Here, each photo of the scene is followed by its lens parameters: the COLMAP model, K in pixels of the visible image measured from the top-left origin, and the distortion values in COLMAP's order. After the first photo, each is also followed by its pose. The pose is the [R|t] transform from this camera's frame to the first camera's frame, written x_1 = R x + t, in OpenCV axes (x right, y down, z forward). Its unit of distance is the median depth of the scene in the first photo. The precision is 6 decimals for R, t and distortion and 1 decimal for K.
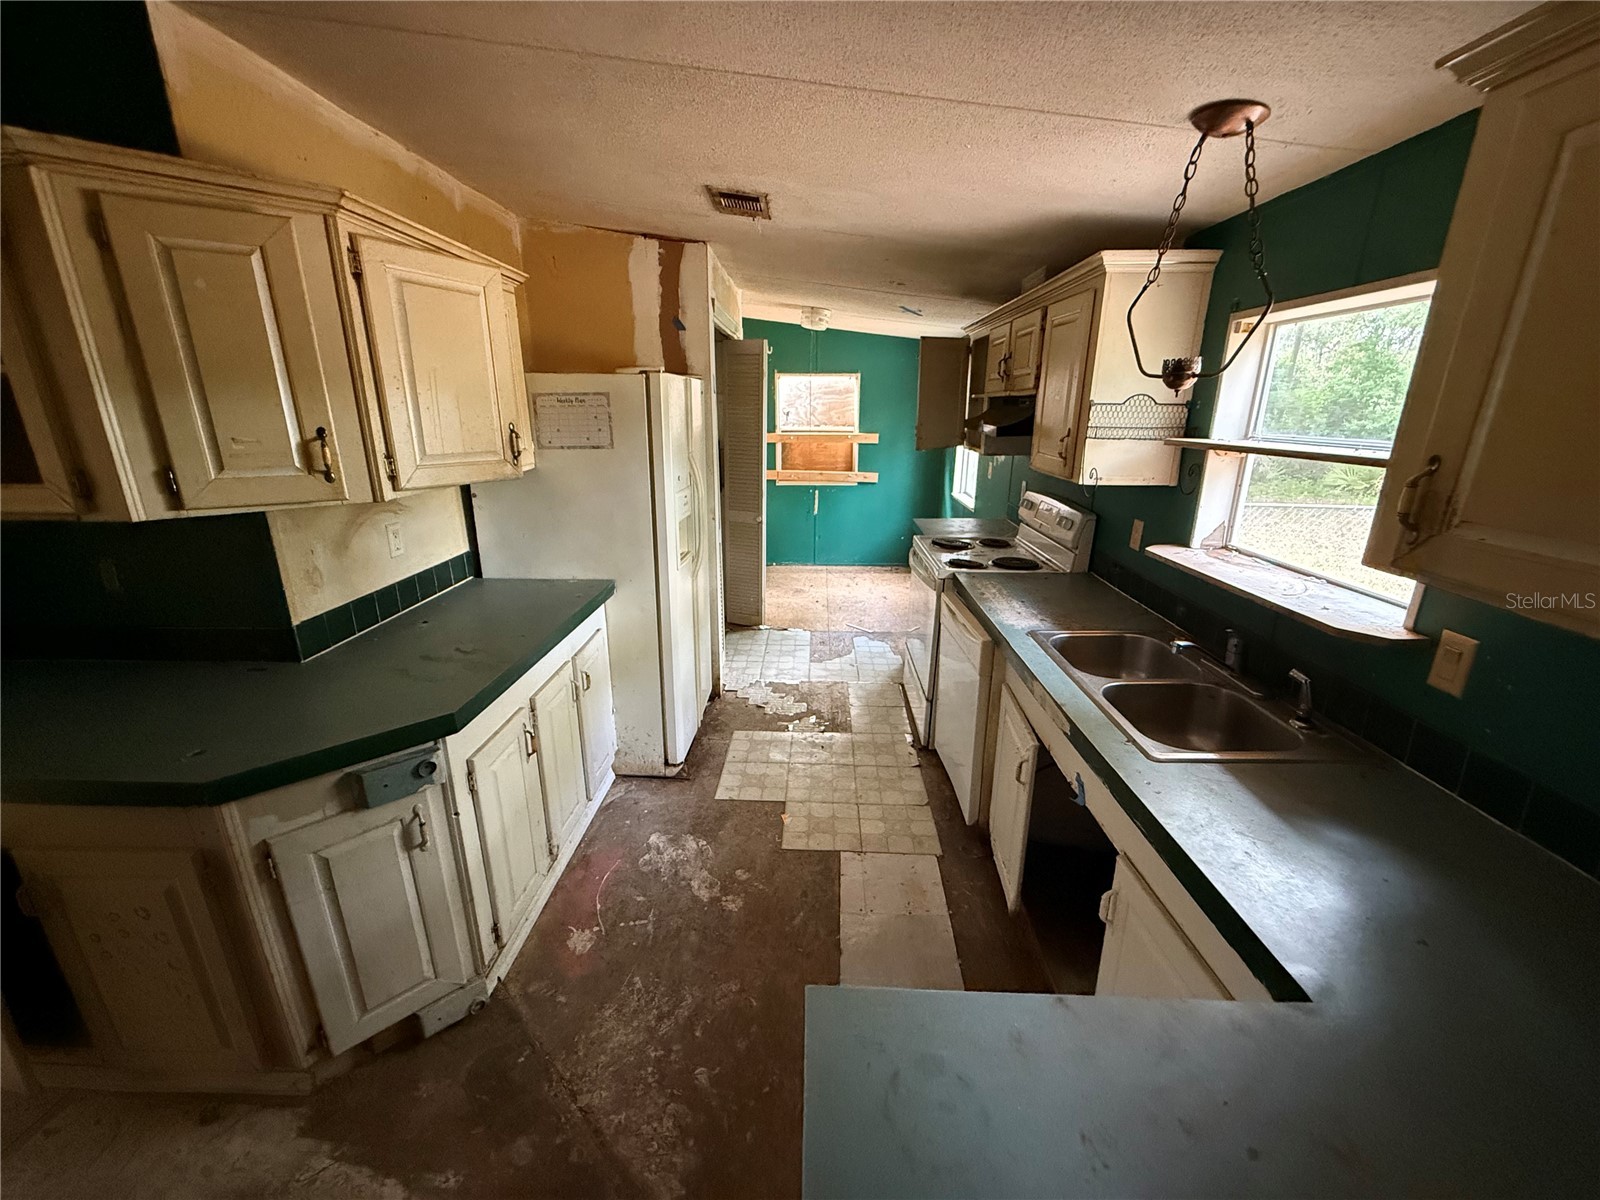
lens RADIAL K [[640.1, 0, 799.0], [0, 640.1, 599.3], [0, 0, 1]] dist [0.000334, 0.000132]
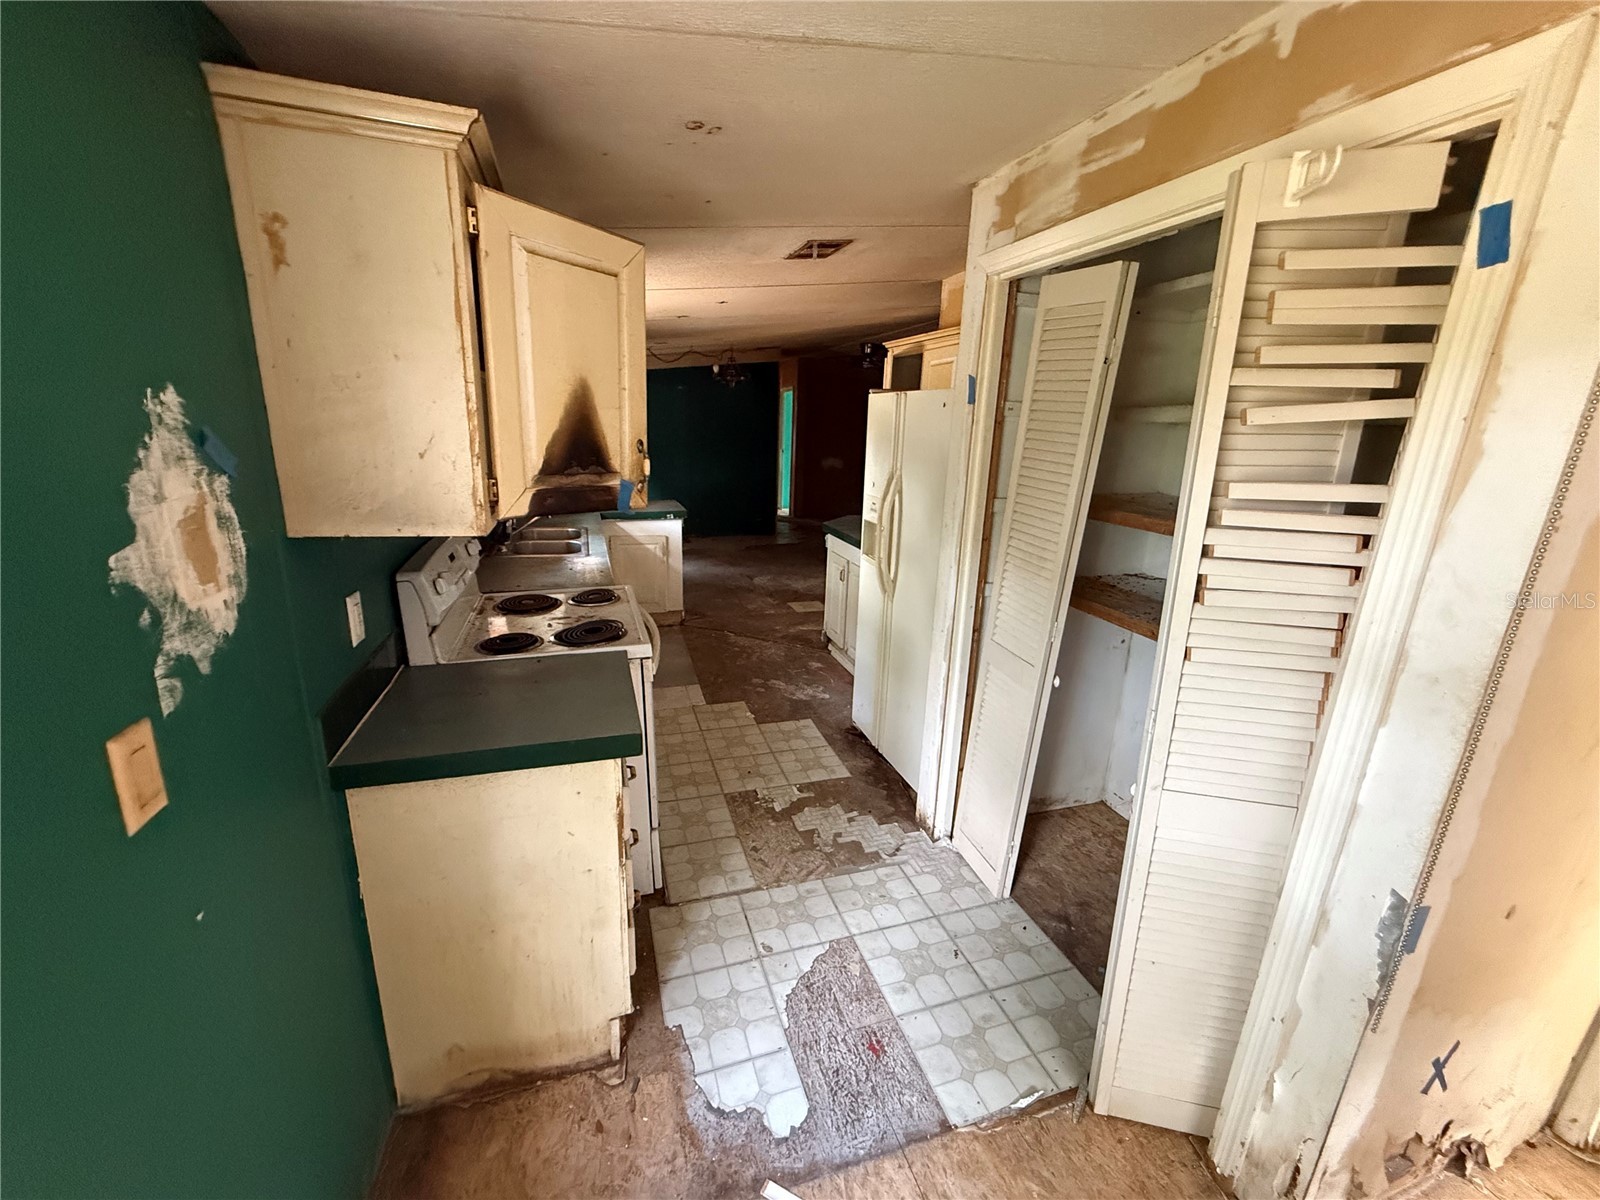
lens RADIAL K [[640.1, 0, 797.5], [0, 640.1, 597.0], [0, 0, 1]] dist [0.000334, 0.000132]
pose [[-0.940929, 0.053878, -0.334290, 0.301058], [-0.134806, 0.846039, 0.515796, -0.539913], [0.310612, 0.530391, -0.788800, 1.795606]]
